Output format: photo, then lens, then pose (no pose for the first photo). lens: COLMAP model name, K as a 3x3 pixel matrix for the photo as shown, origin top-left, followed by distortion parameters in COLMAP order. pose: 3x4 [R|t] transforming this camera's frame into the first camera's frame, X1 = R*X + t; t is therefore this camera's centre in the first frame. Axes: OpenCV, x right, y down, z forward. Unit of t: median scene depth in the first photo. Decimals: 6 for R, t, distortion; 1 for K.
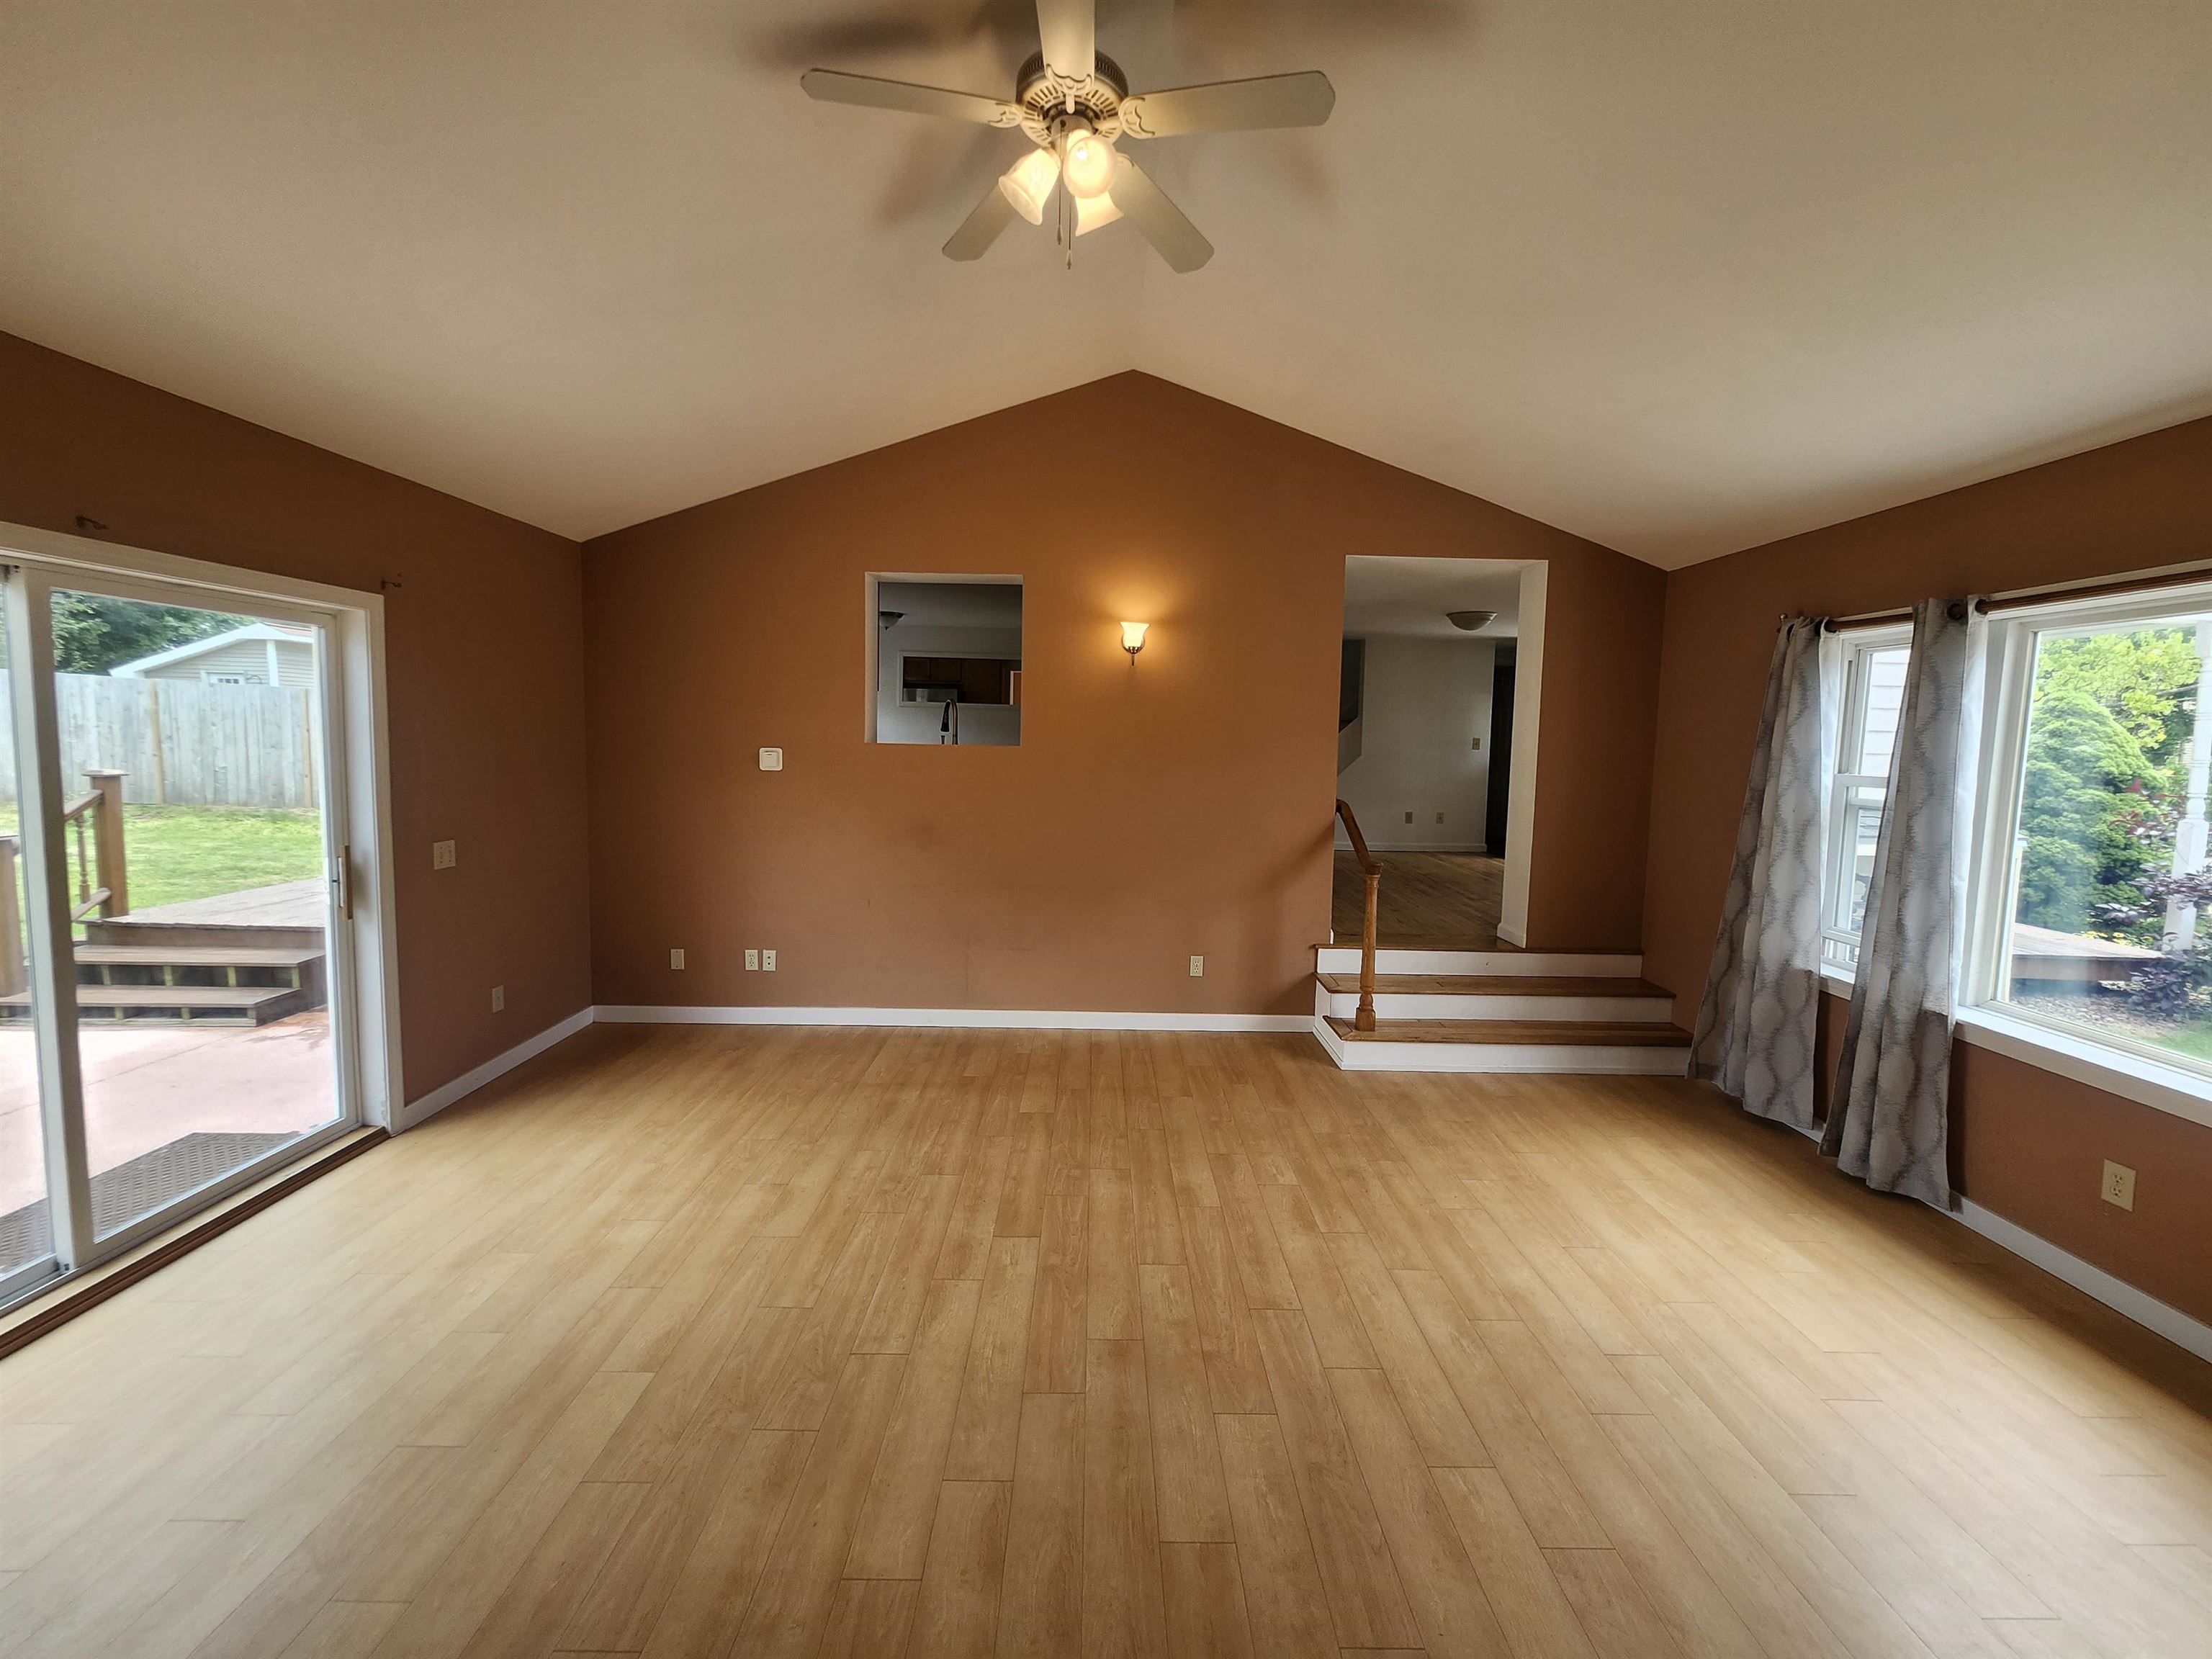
lens RADIAL K [[872.4, 0, 1112.3], [0, 872.4, 815.9], [0, 0, 1]] dist [0.006220, -0.001631]
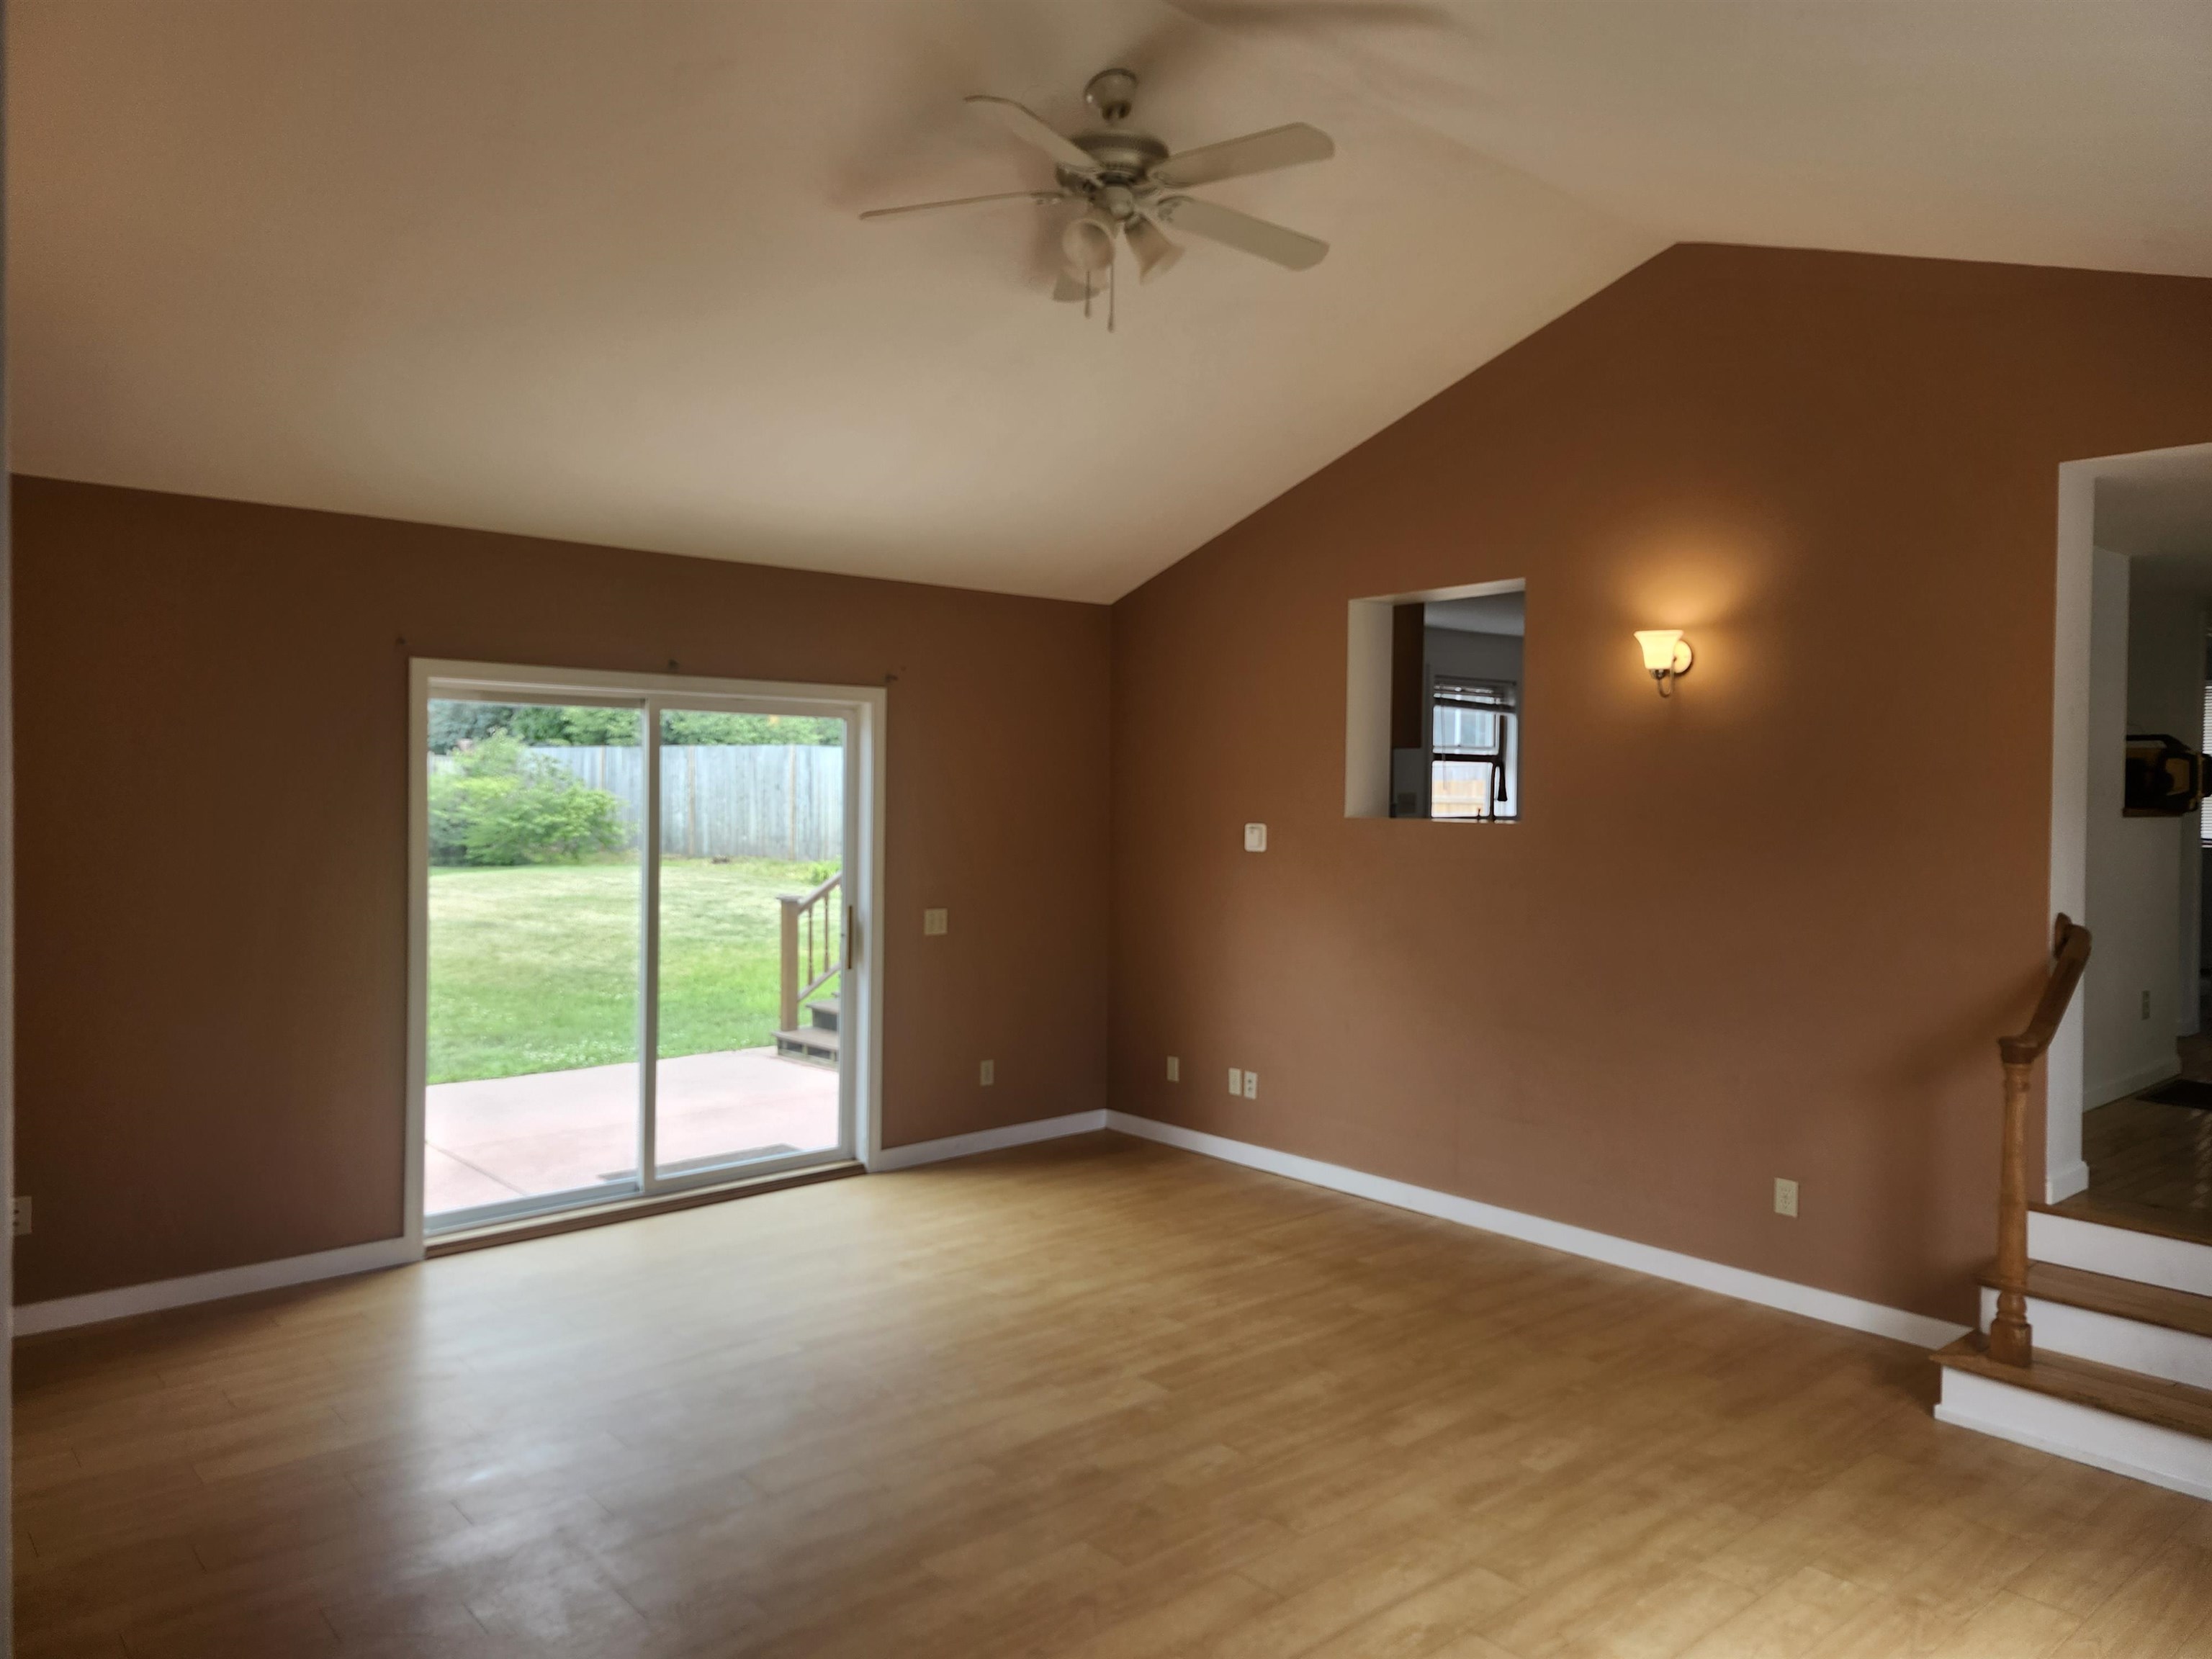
lens RADIAL K [[1547.1, 0, 1110.3], [0, 1547.1, 823.4], [0, 0, 1]] dist [0.068977, -0.065773]
pose [[0.645821, 0.002731, -0.763484, 0.868489], [-0.067690, 0.996261, -0.053694, 0.012926], [0.760482, 0.086357, 0.643591, -0.062877]]
